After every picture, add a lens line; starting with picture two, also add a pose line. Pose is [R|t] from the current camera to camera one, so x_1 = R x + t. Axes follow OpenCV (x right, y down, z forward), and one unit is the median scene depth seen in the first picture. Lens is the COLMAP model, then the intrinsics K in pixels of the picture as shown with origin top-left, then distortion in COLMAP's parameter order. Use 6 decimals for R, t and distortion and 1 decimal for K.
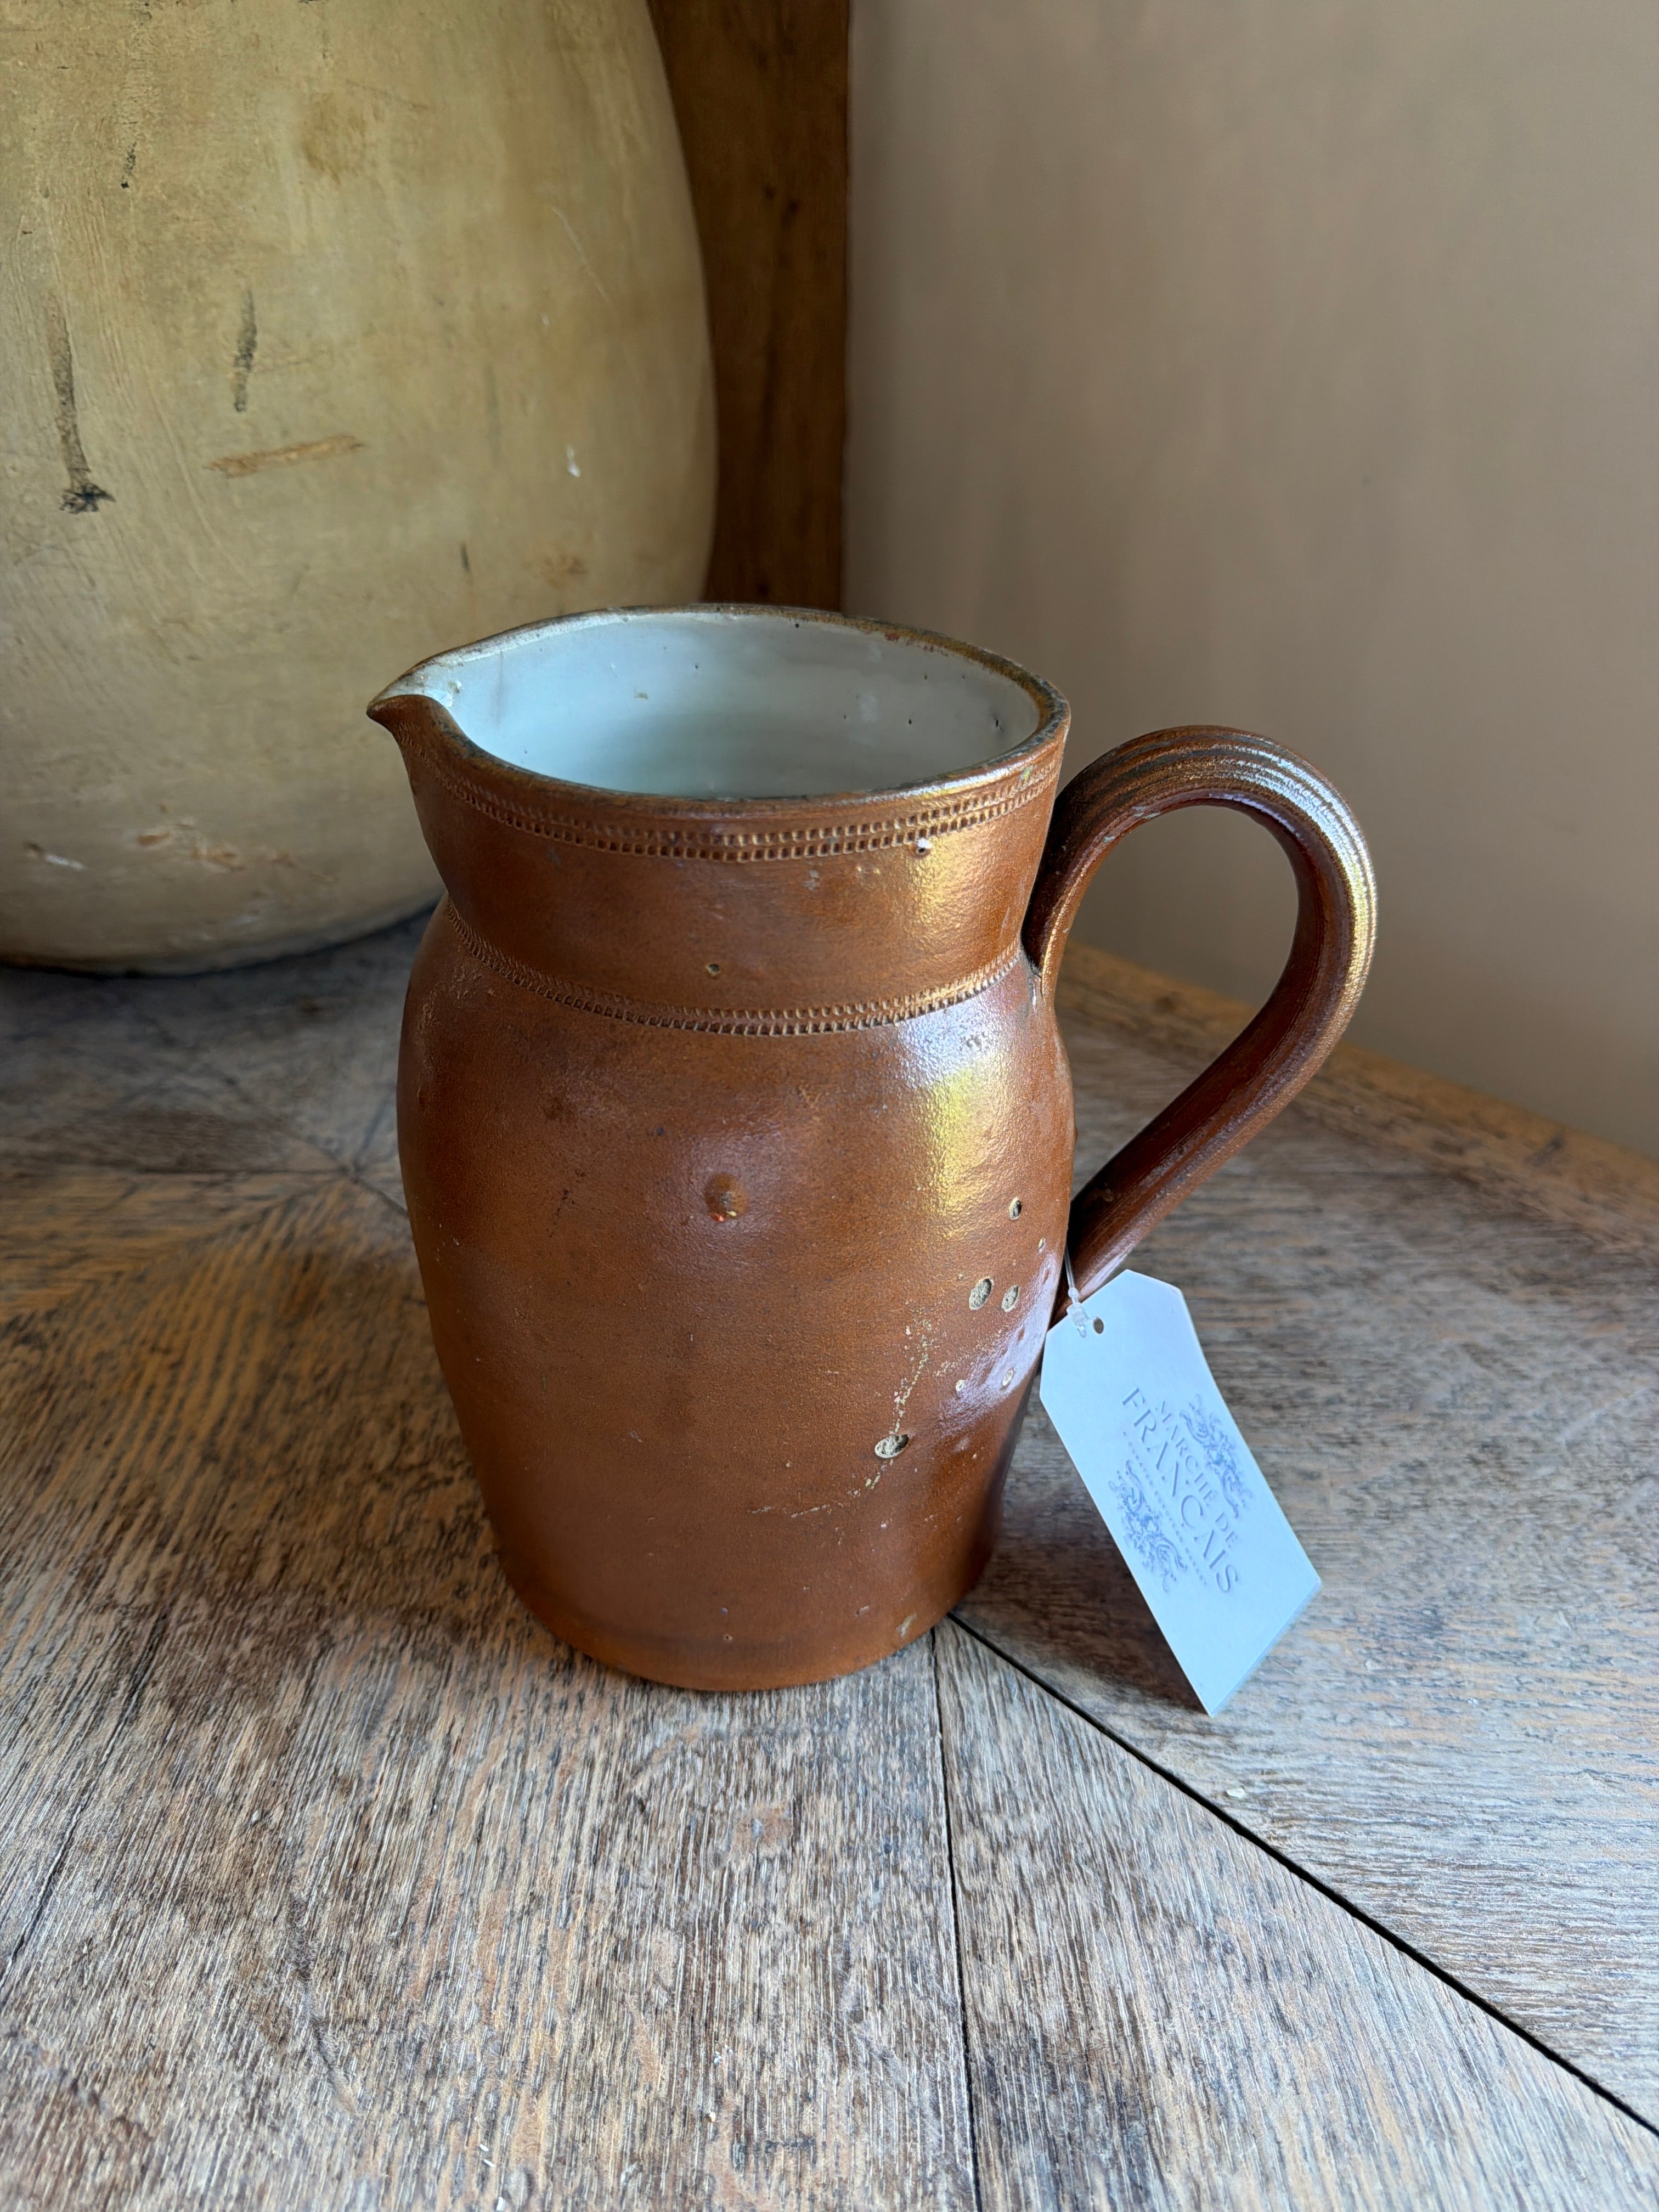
lens RADIAL K [[1685.8, 0, 811.7], [0, 1685.8, 1111.0], [0, 0, 1]] dist [-0.028372, 0.016168]
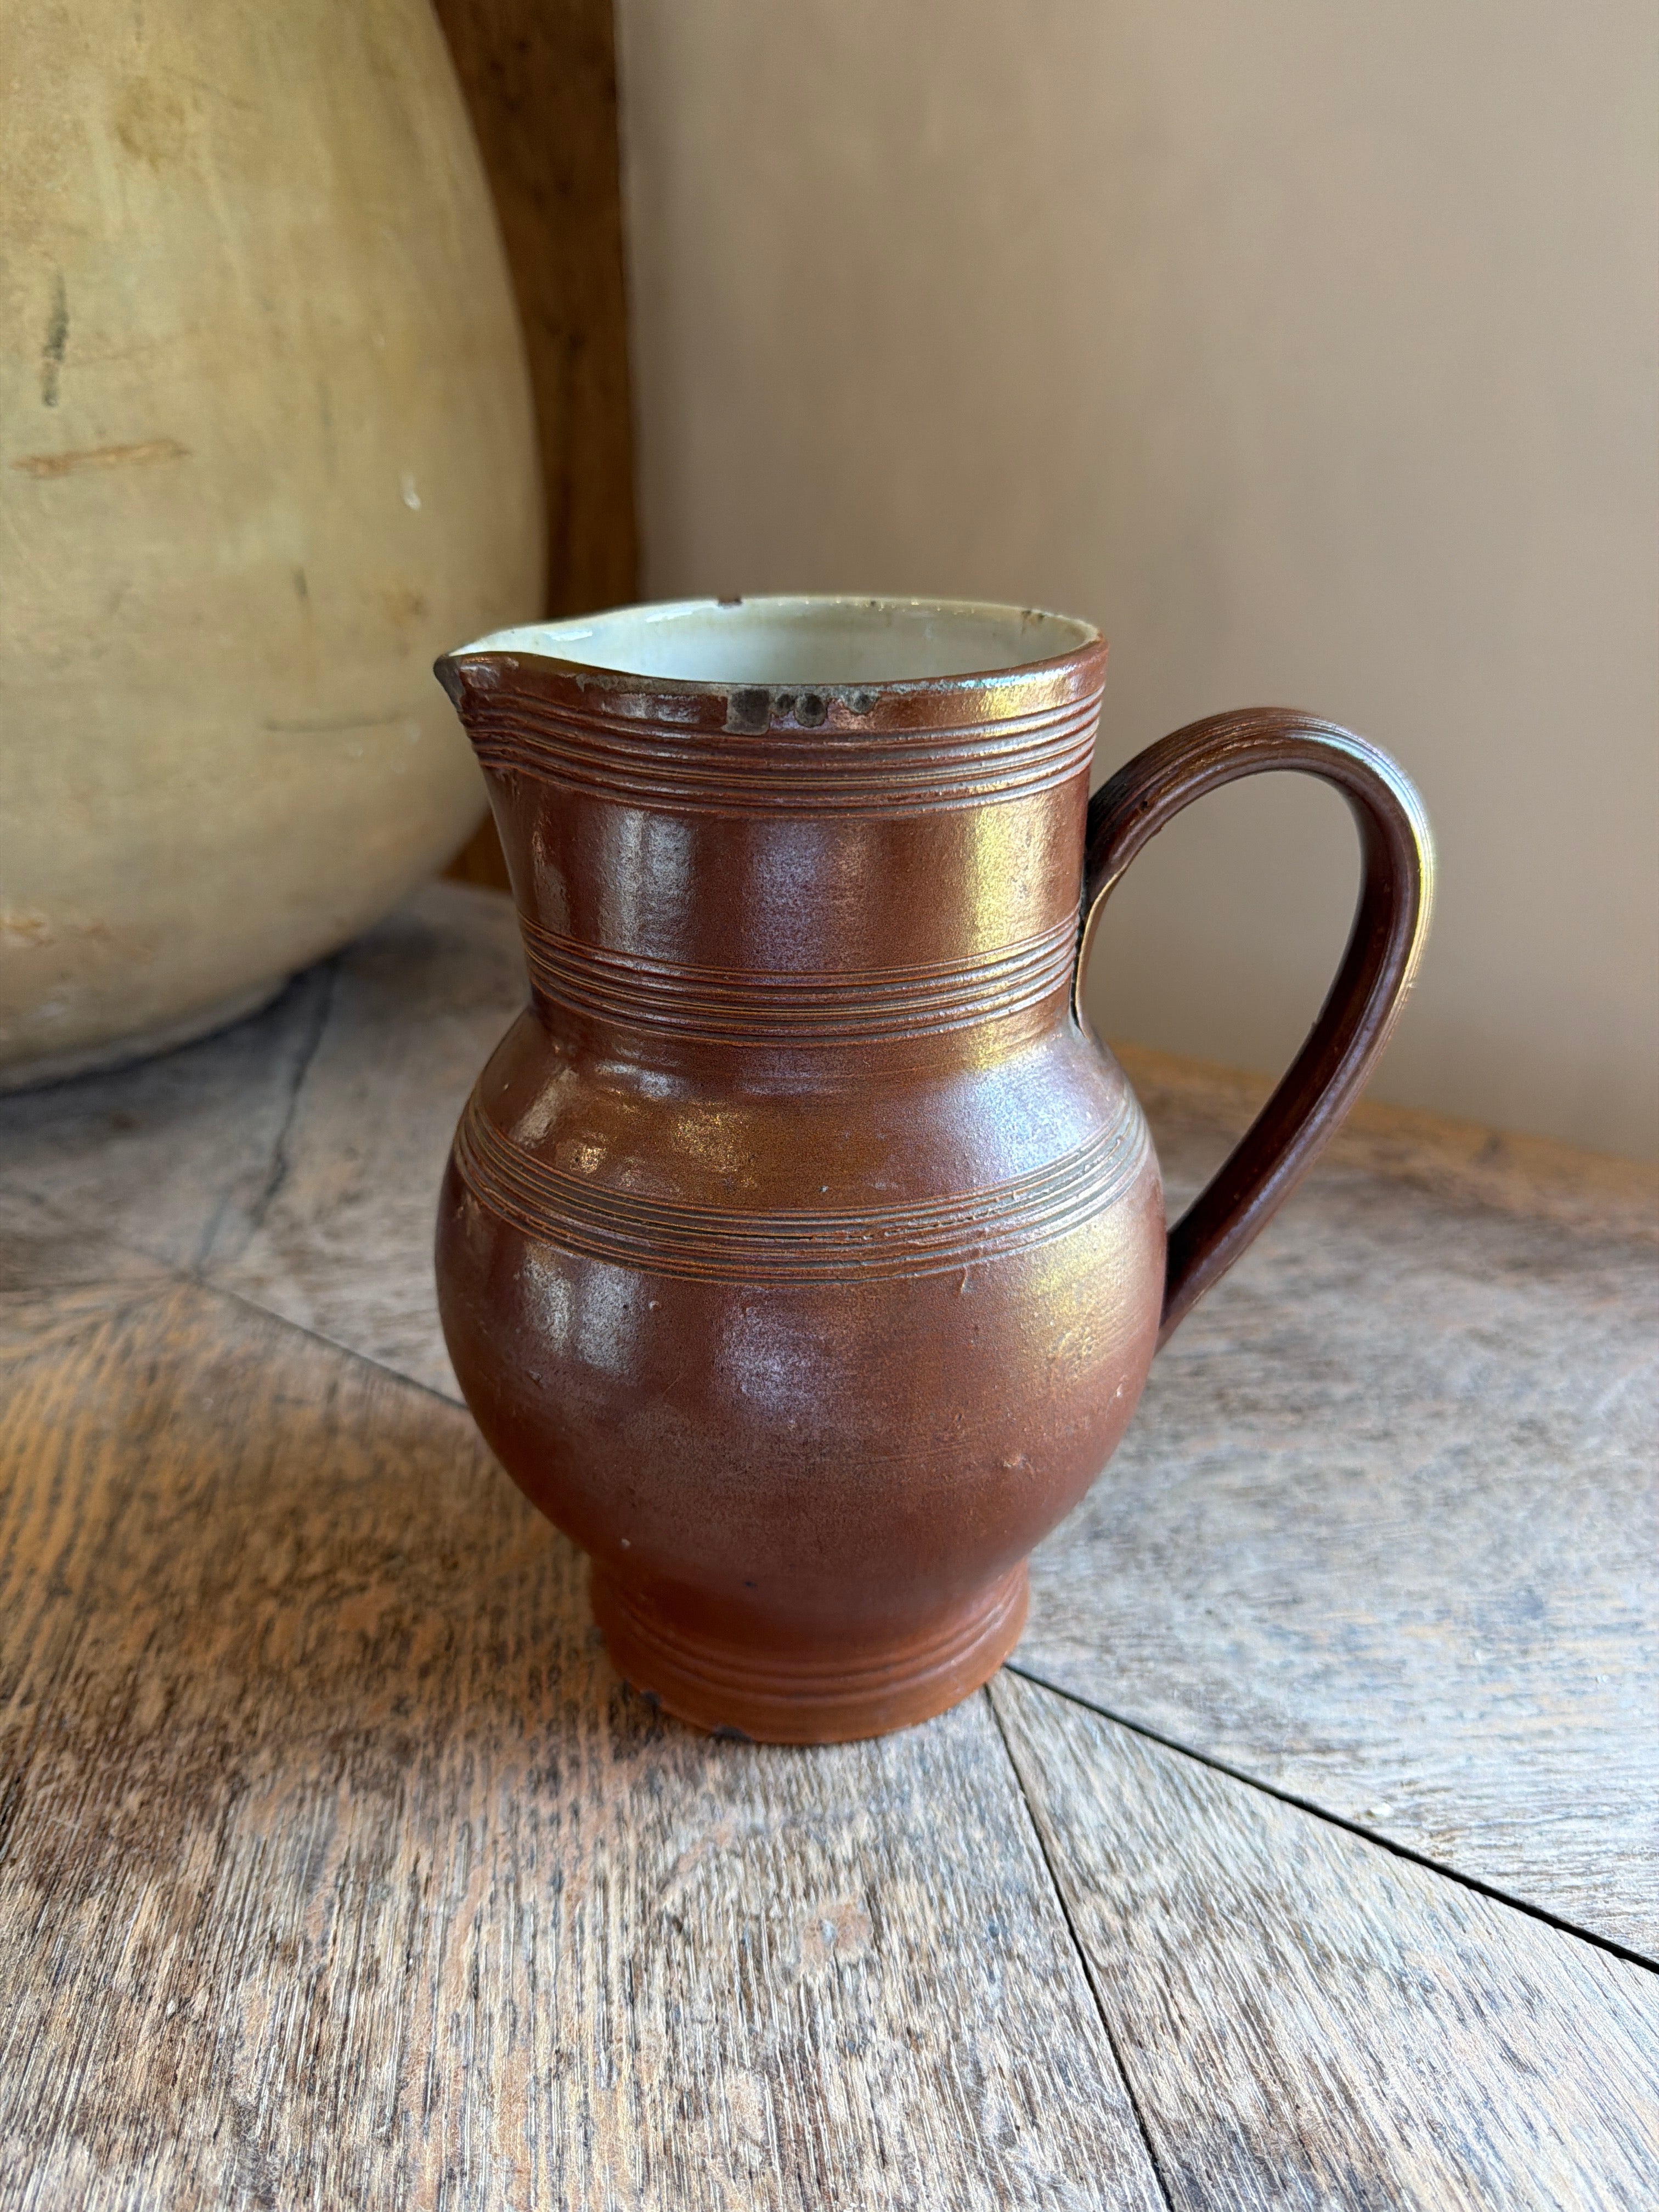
lens RADIAL K [[1697.7, 0, 820.1], [0, 1697.7, 1101.9], [0, 0, 1]] dist [-0.038537, 0.017656]
pose [[0.987140, -0.070088, 0.143673, -0.121124], [0.088959, 0.987589, -0.129438, 0.139302], [-0.132818, 0.140554, 0.981124, 0.158332]]
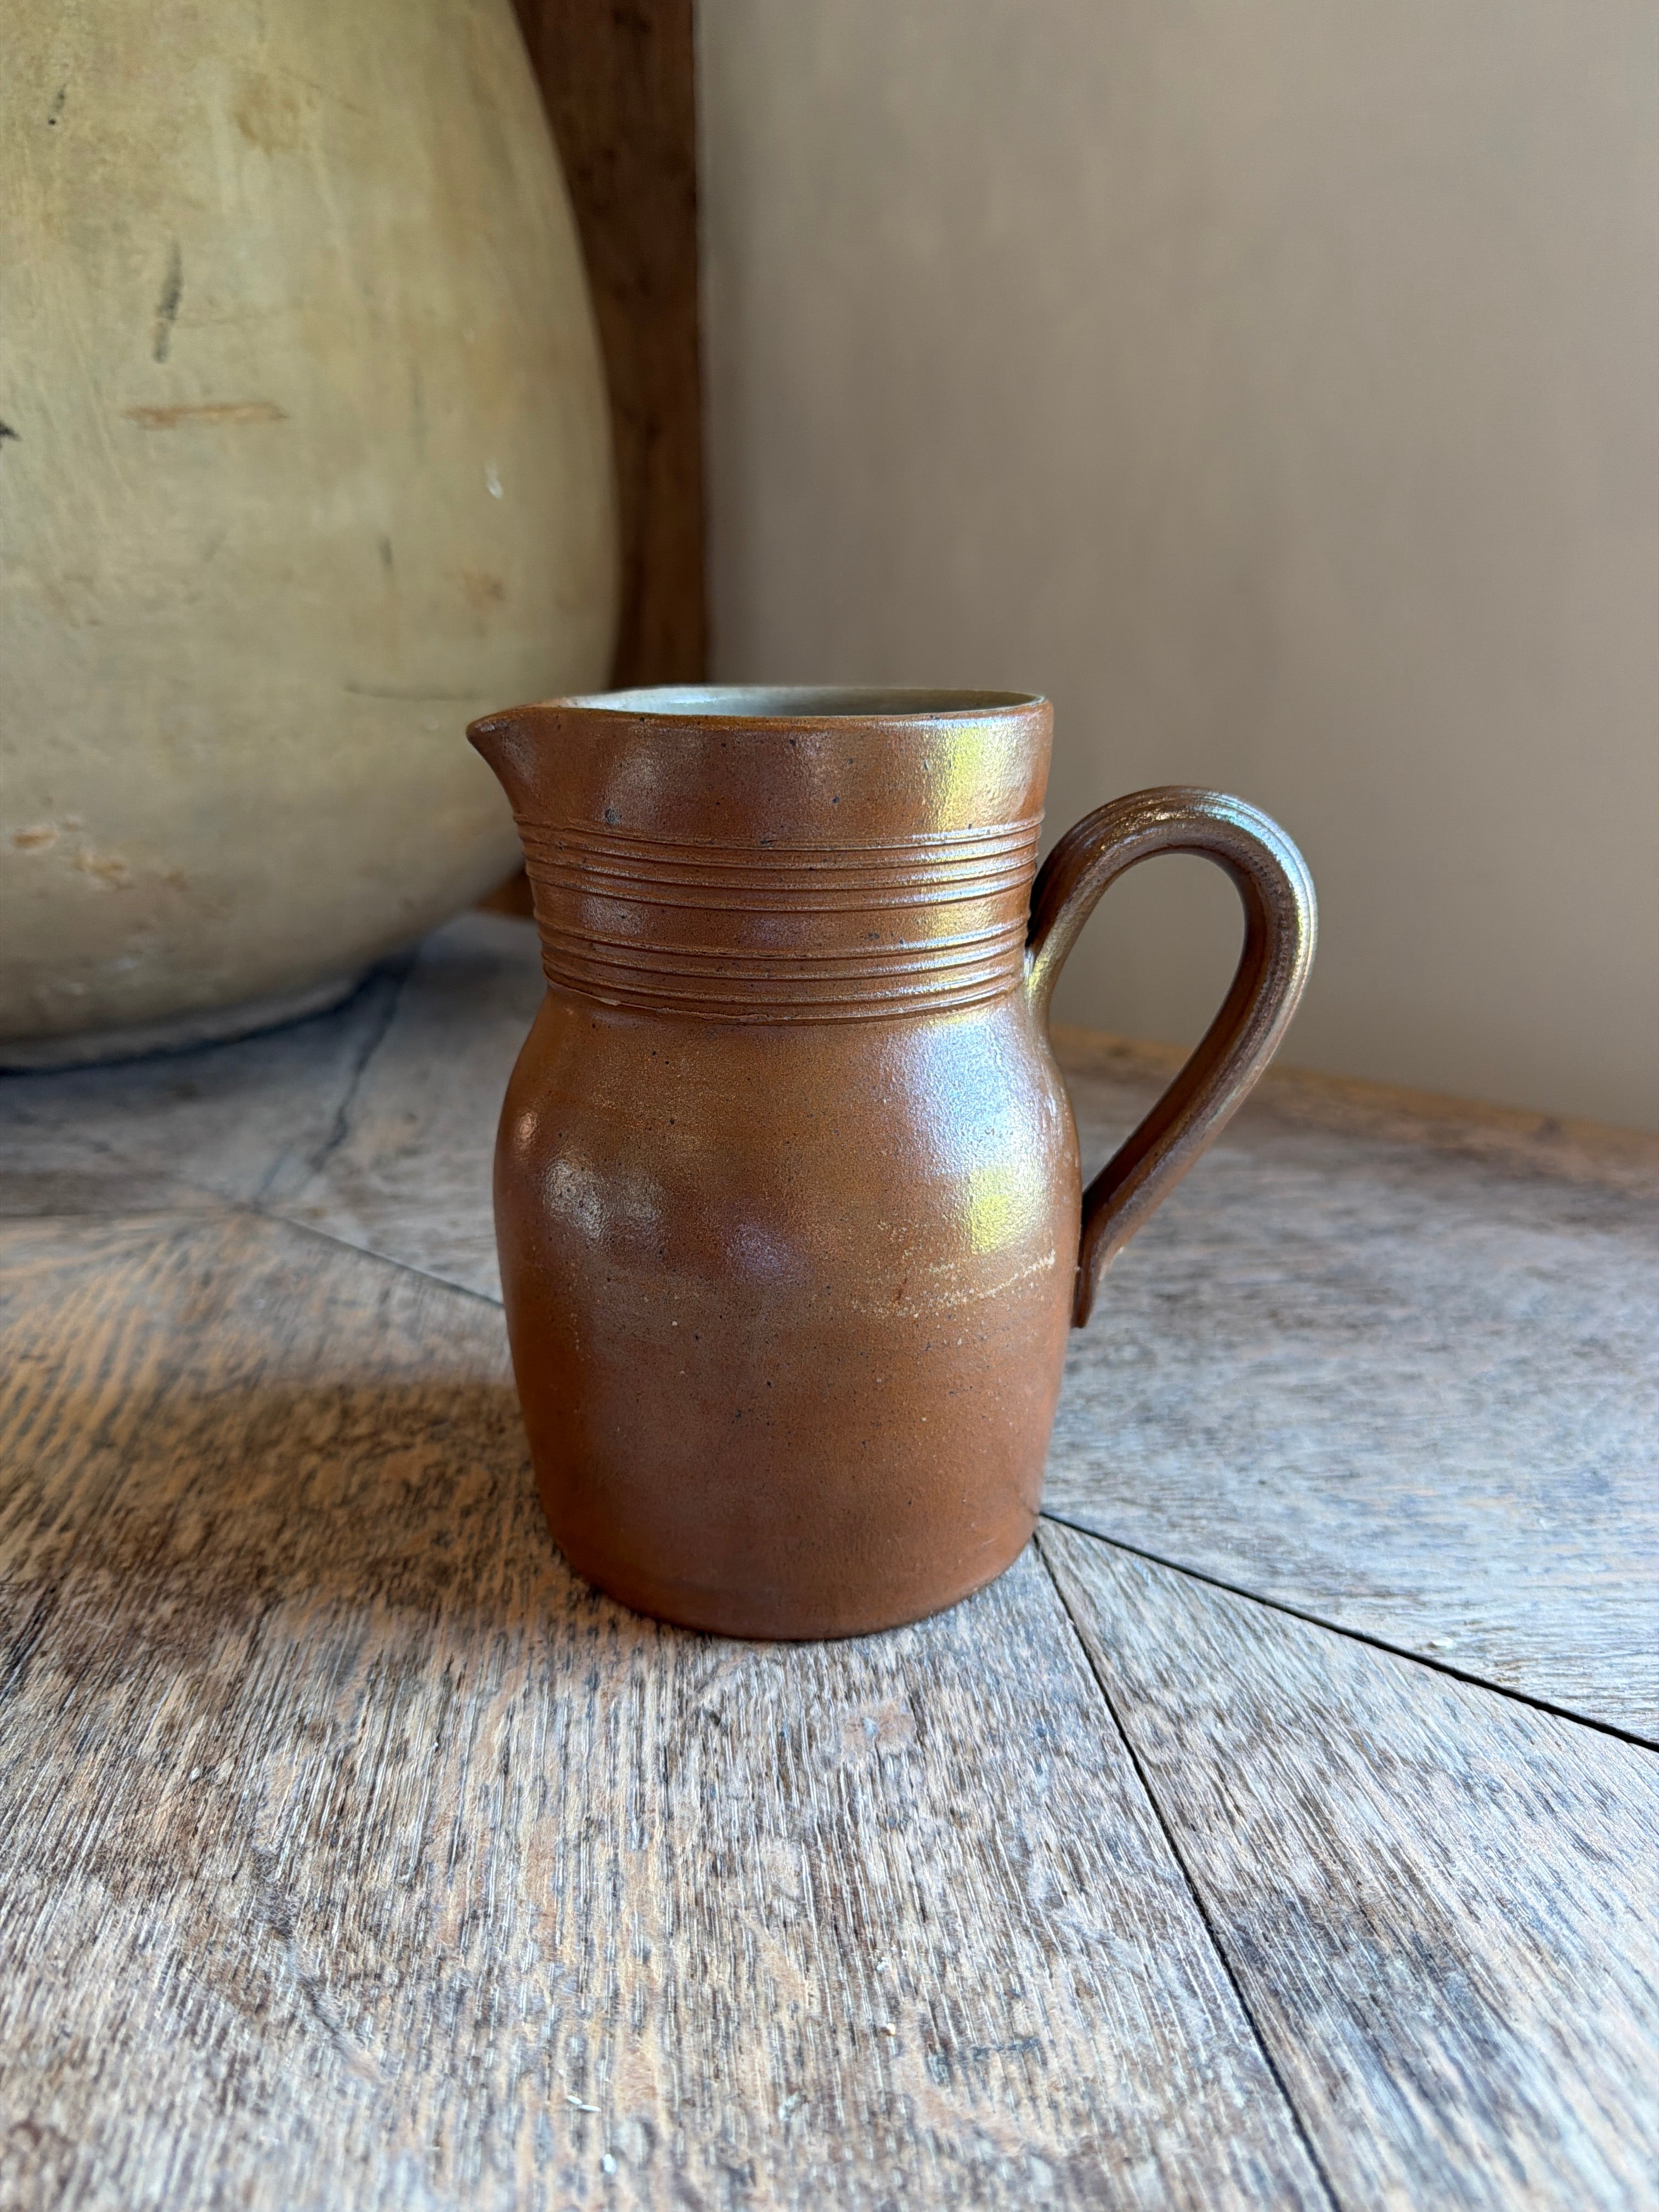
lens RADIAL K [[1691.1, 0, 829.5], [0, 1691.1, 1106.0], [0, 0, 1]] dist [-0.037092, 0.013427]
pose [[0.991668, -0.040185, 0.122395, -0.131535], [0.067102, 0.972163, -0.224493, 0.315643], [-0.109967, 0.230836, 0.966759, 0.184424]]
